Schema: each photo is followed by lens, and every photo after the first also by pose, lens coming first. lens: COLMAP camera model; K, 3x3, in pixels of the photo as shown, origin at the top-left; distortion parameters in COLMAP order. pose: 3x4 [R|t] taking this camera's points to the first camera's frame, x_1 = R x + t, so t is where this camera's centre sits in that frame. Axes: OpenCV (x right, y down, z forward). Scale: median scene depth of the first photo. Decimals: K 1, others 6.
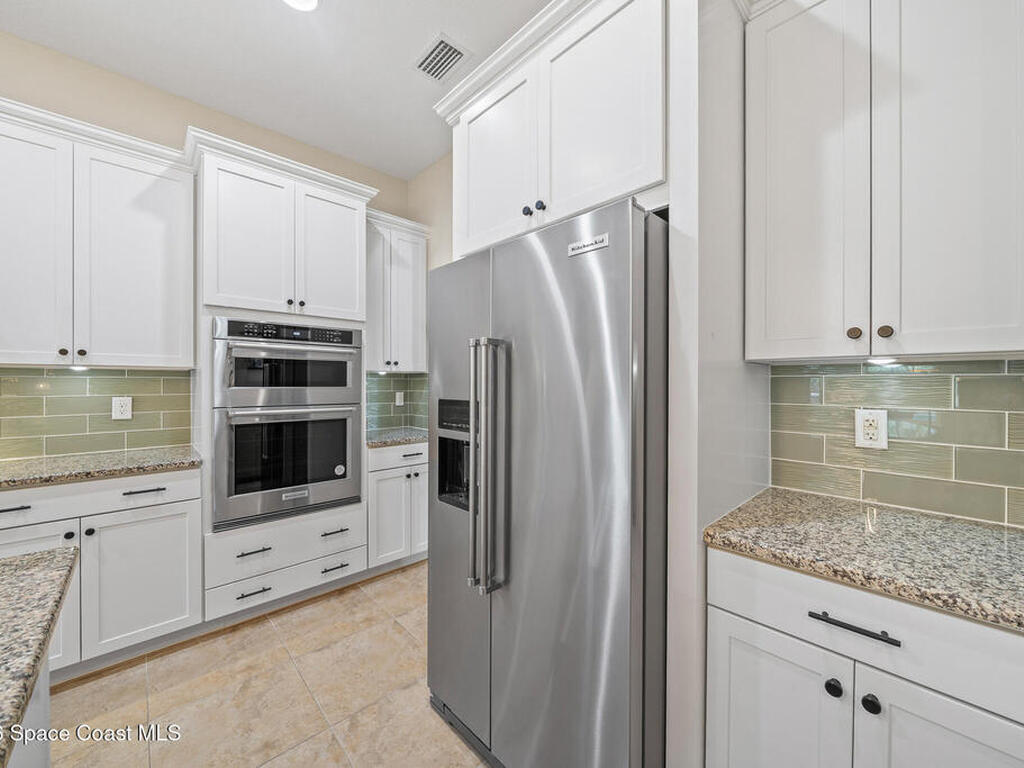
lens RADIAL K [[397.9, 0, 513.2], [0, 397.9, 381.0], [0, 0, 1]] dist [-0.000284, 0.000113]
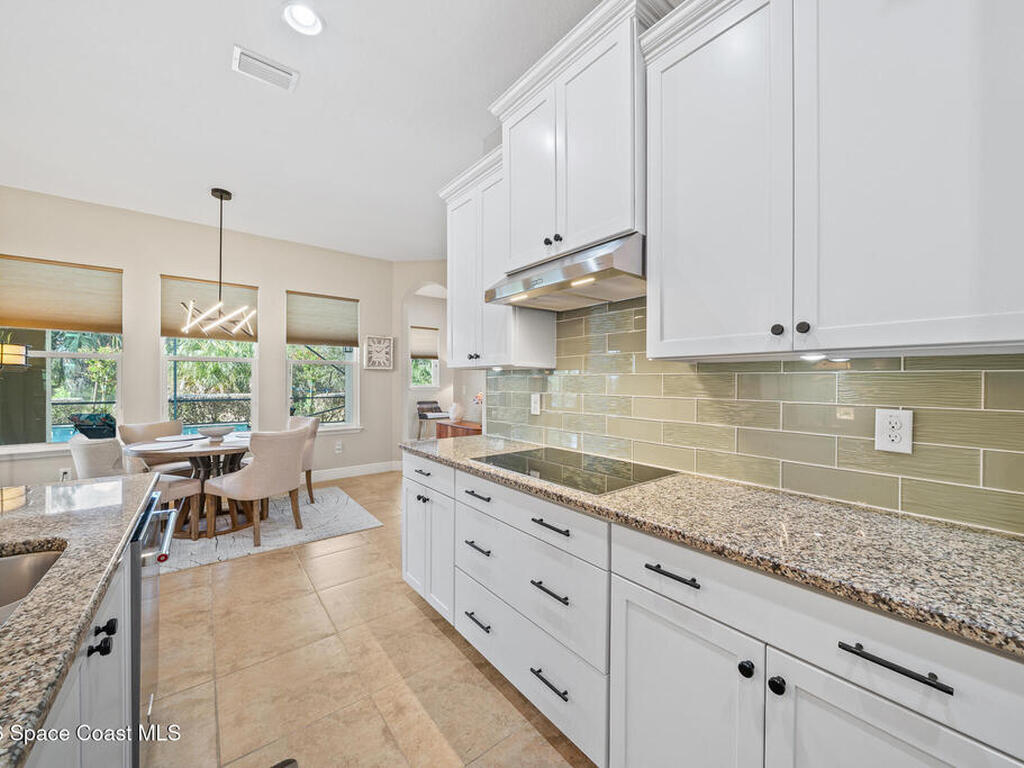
lens RADIAL K [[397.9, 0, 515.2], [0, 397.9, 375.0], [0, 0, 1]] dist [-0.000284, 0.000113]
pose [[-0.076290, -0.025809, -0.996752, -0.520601], [-0.007601, 0.999651, -0.025303, 0.013953], [0.997057, 0.005646, -0.076460, 0.674054]]
